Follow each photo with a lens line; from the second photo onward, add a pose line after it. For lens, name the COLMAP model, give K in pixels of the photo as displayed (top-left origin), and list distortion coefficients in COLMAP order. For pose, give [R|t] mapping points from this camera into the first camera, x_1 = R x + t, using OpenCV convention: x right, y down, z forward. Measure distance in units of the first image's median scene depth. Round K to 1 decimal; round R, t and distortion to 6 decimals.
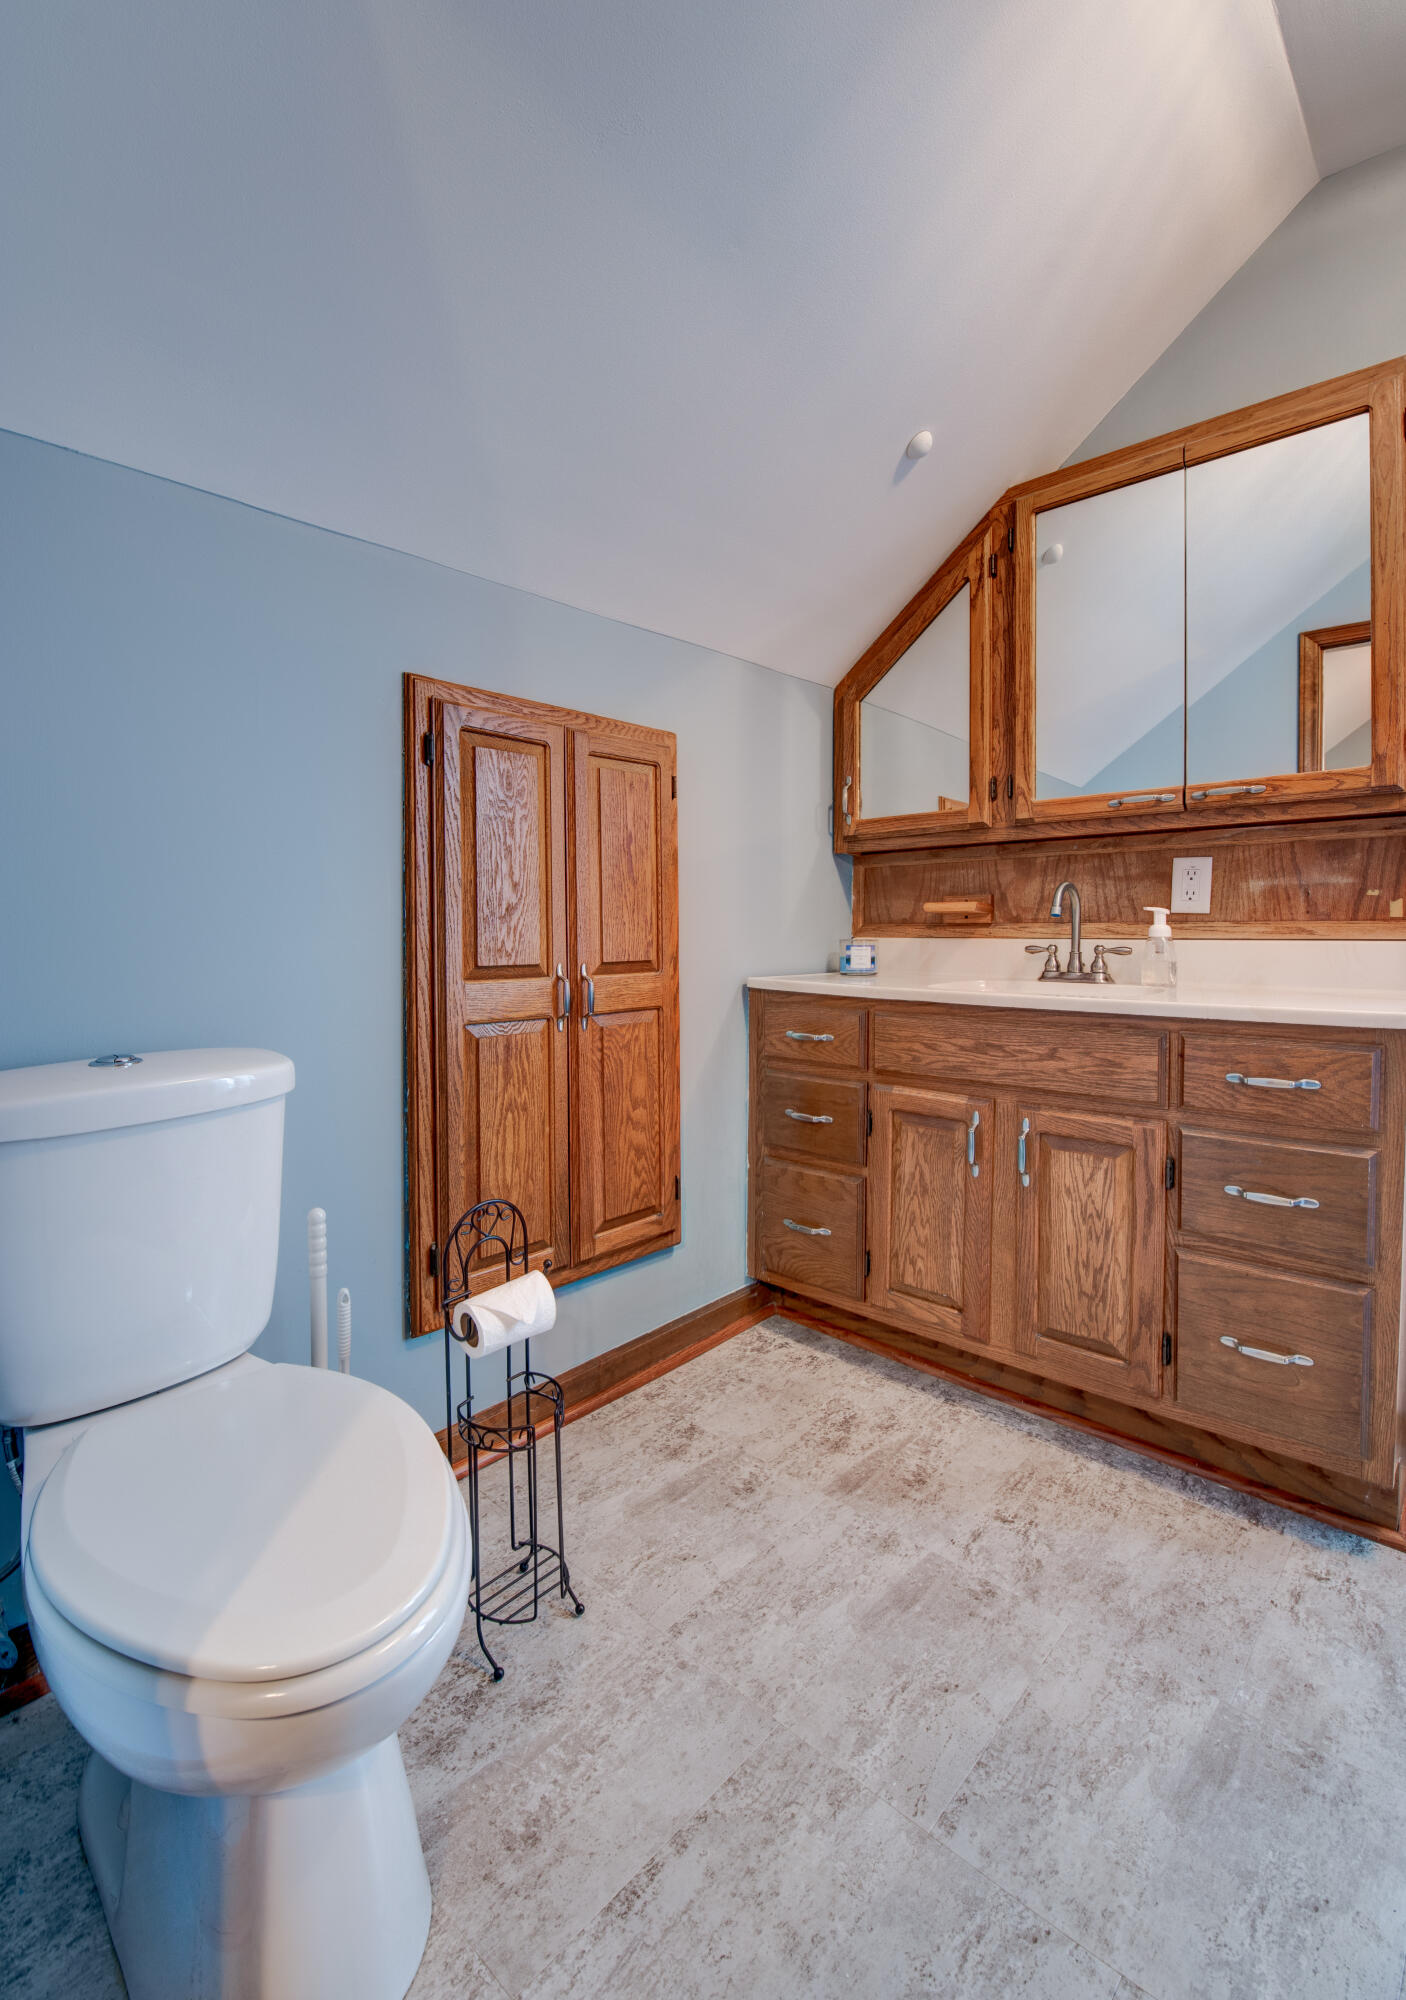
lens RADIAL K [[920.3, 0, 688.4], [0, 920.3, 945.0], [0, 0, 1]] dist [-0.013230, -0.003836]
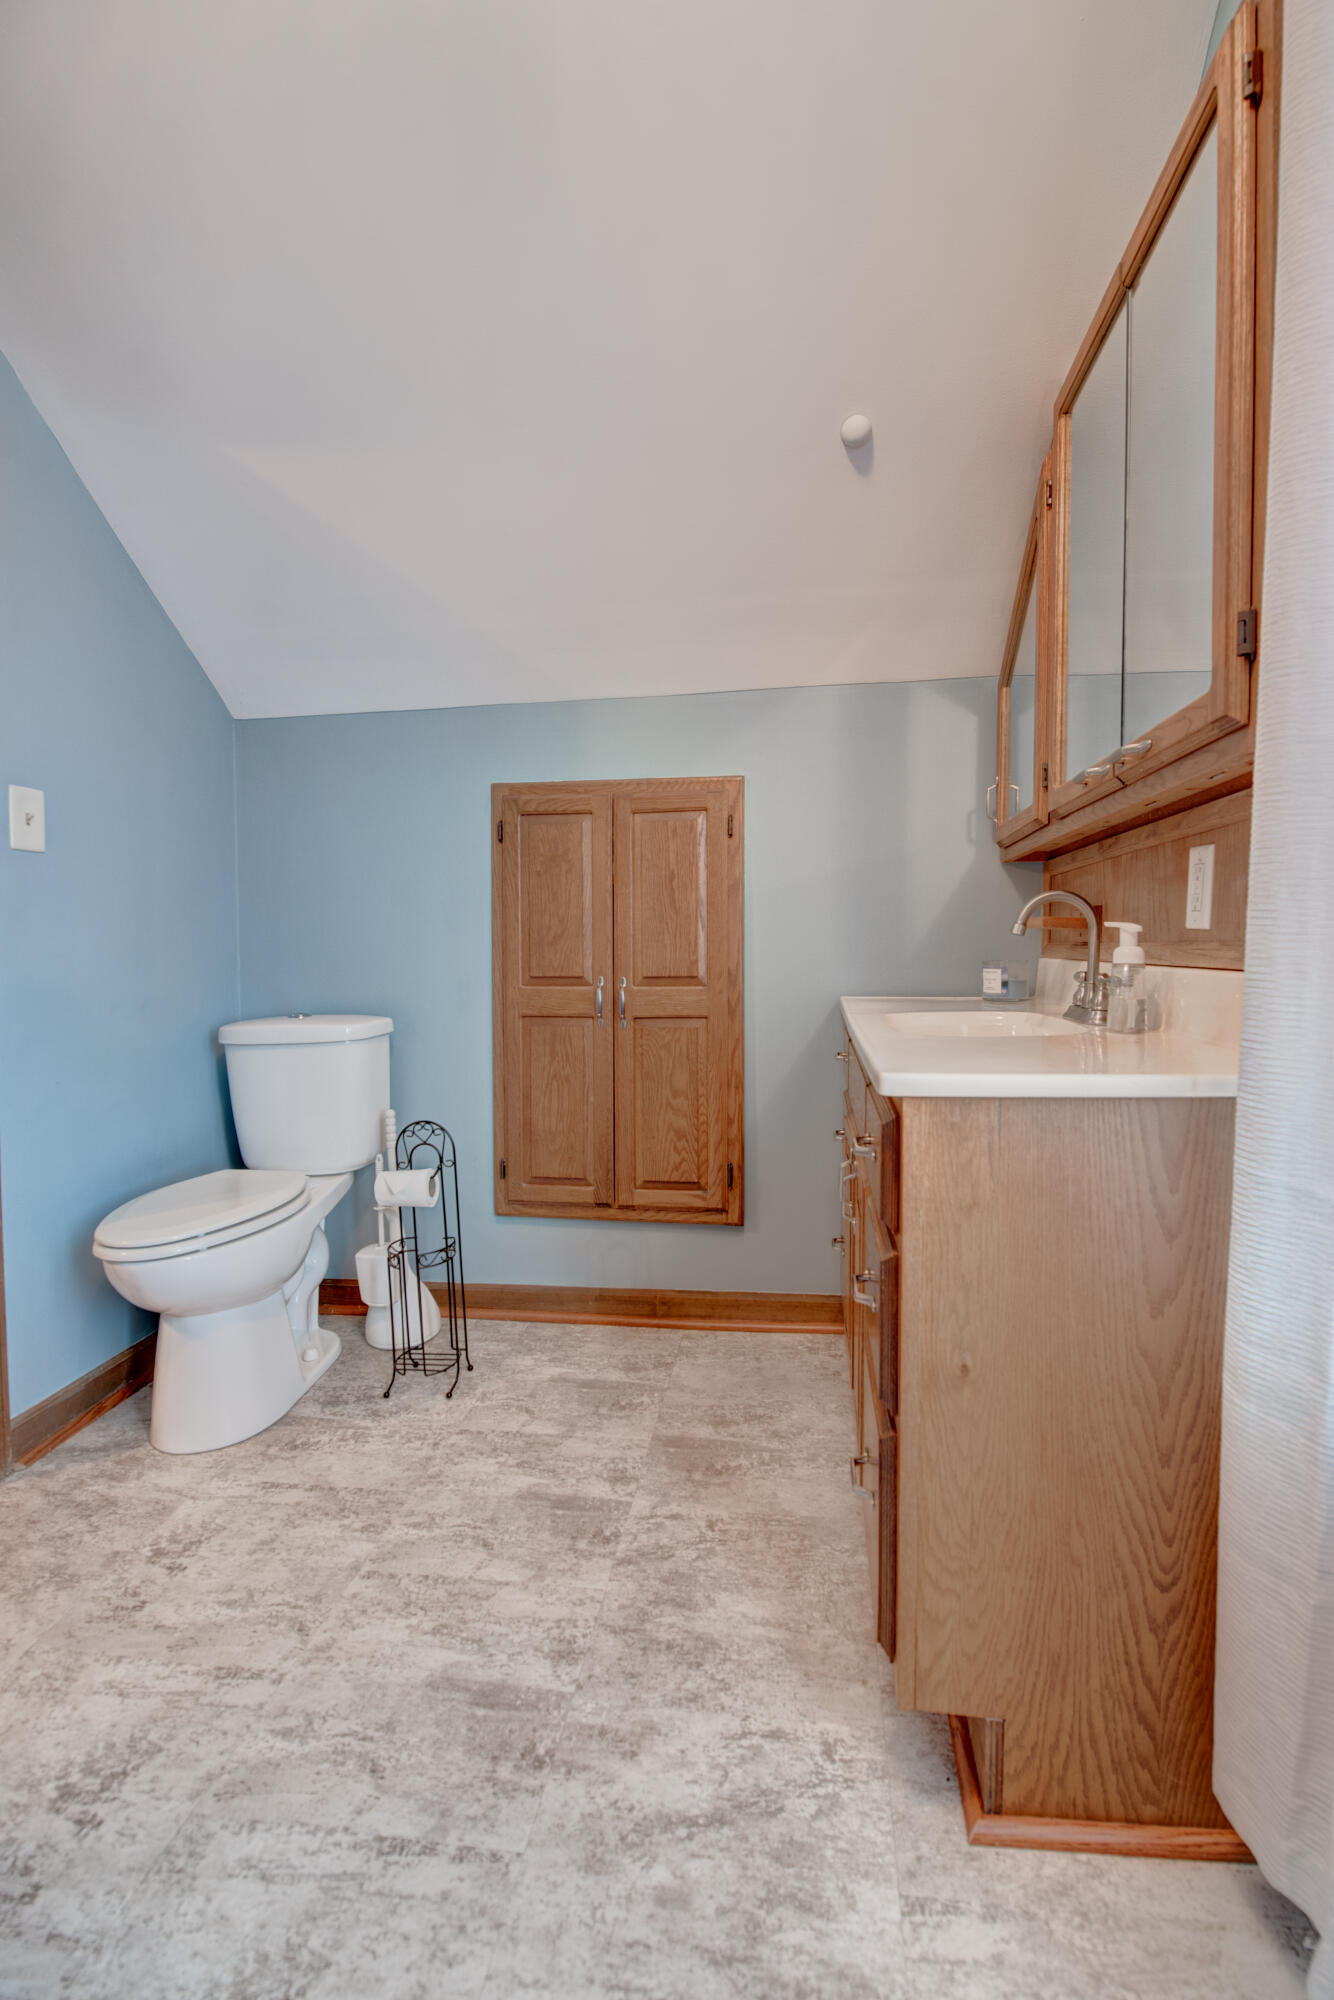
lens RADIAL K [[893.3, 0, 664.7], [0, 893.3, 985.5], [0, 0, 1]] dist [-0.014222, -0.000918]
pose [[0.570756, 0.035480, -0.820353, 1.020319], [-0.008949, 0.999275, 0.036992, -0.016366], [0.821071, -0.013772, 0.570660, 0.357448]]
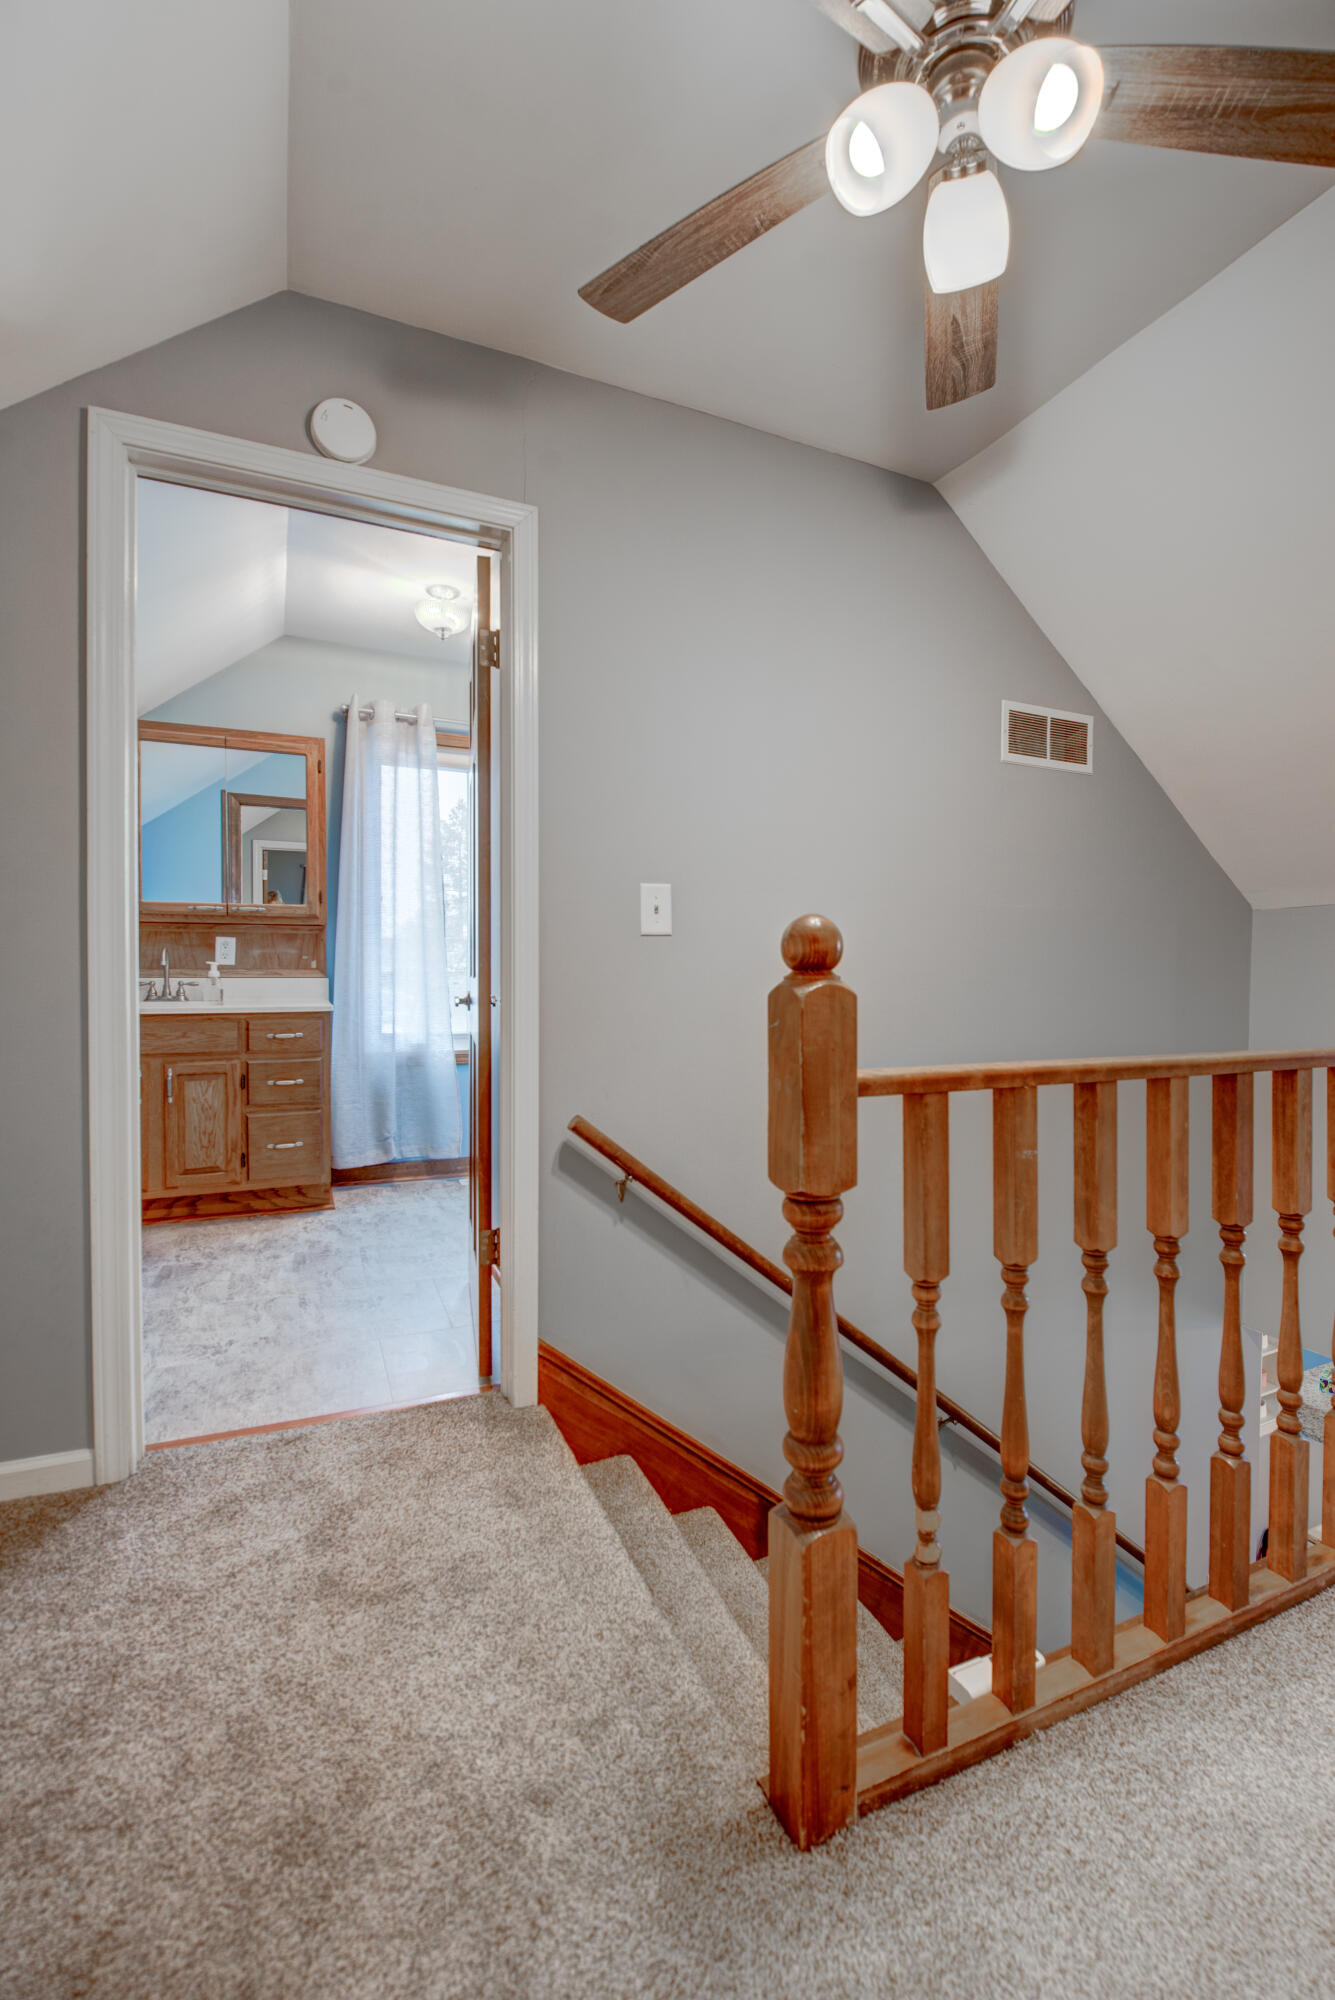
lens RADIAL K [[881.0, 0, 671.5], [0, 881.0, 990.9], [0, 0, 1]] dist [-0.017521, -0.001647]
pose [[0.407759, -0.025320, 0.912738, -0.962375], [0.009821, 0.999679, 0.023345, -0.014732], [-0.913037, -0.000555, 0.407877, -0.808487]]
